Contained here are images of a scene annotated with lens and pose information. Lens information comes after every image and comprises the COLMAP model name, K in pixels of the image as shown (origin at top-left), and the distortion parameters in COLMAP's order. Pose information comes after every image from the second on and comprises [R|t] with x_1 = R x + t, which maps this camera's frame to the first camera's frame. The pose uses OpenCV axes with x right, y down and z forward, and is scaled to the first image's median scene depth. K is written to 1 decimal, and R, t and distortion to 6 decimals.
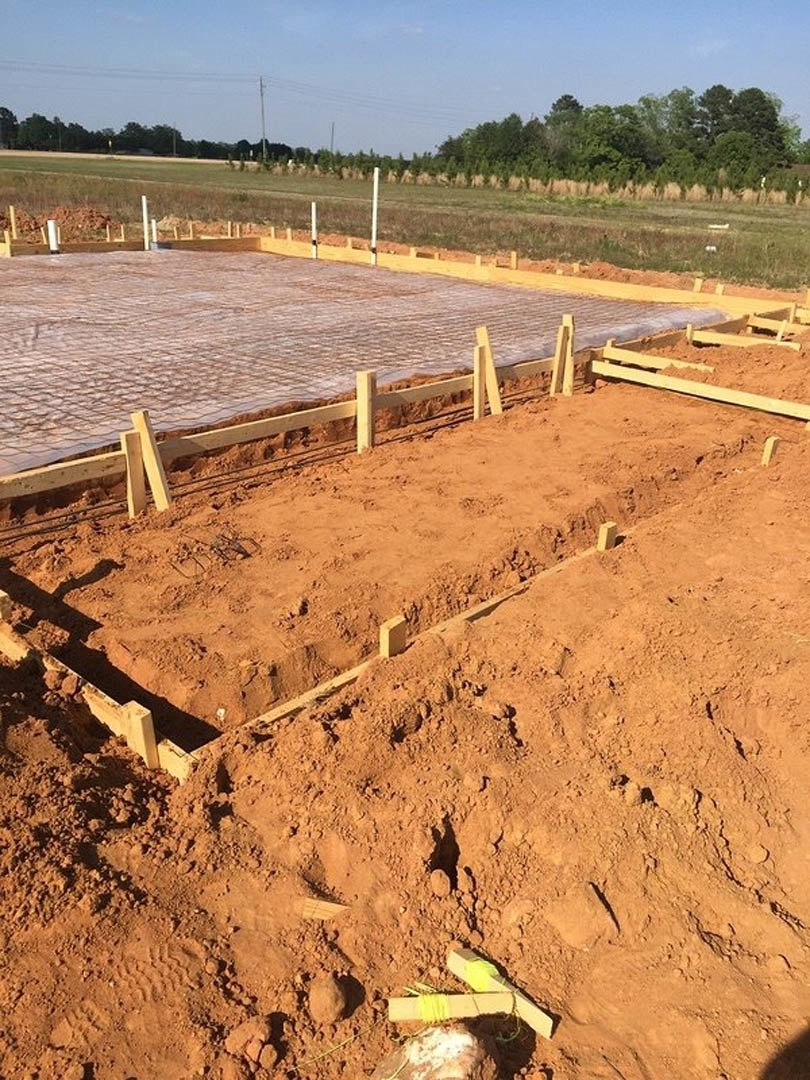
lens RADIAL K [[884.2, 0, 405.0], [0, 884.2, 540.0], [0, 0, 1]] dist [0.057991, -0.099008]
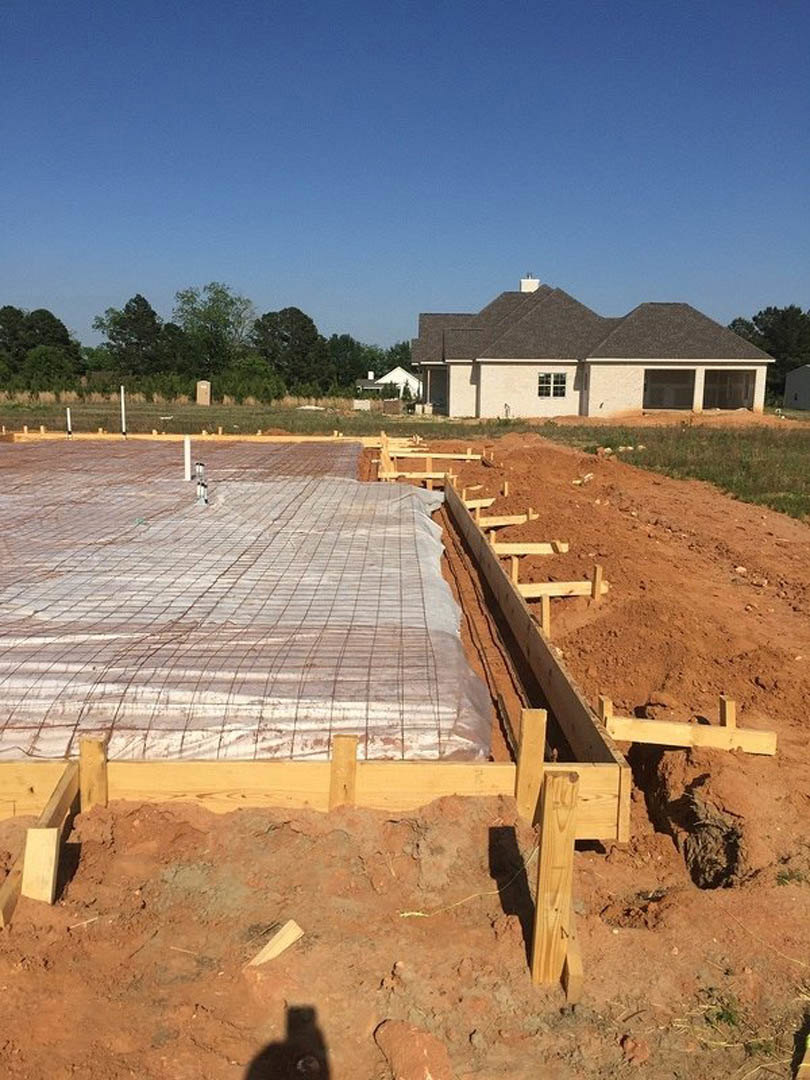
lens RADIAL K [[884.2, 0, 405.0], [0, 884.2, 540.0], [0, 0, 1]] dist [0.057991, -0.099008]
pose [[0.726200, -0.148904, 0.671164, -0.087886], [0.285395, 0.953462, -0.097263, 0.020317], [-0.625447, 0.262179, 0.734900, -0.057506]]
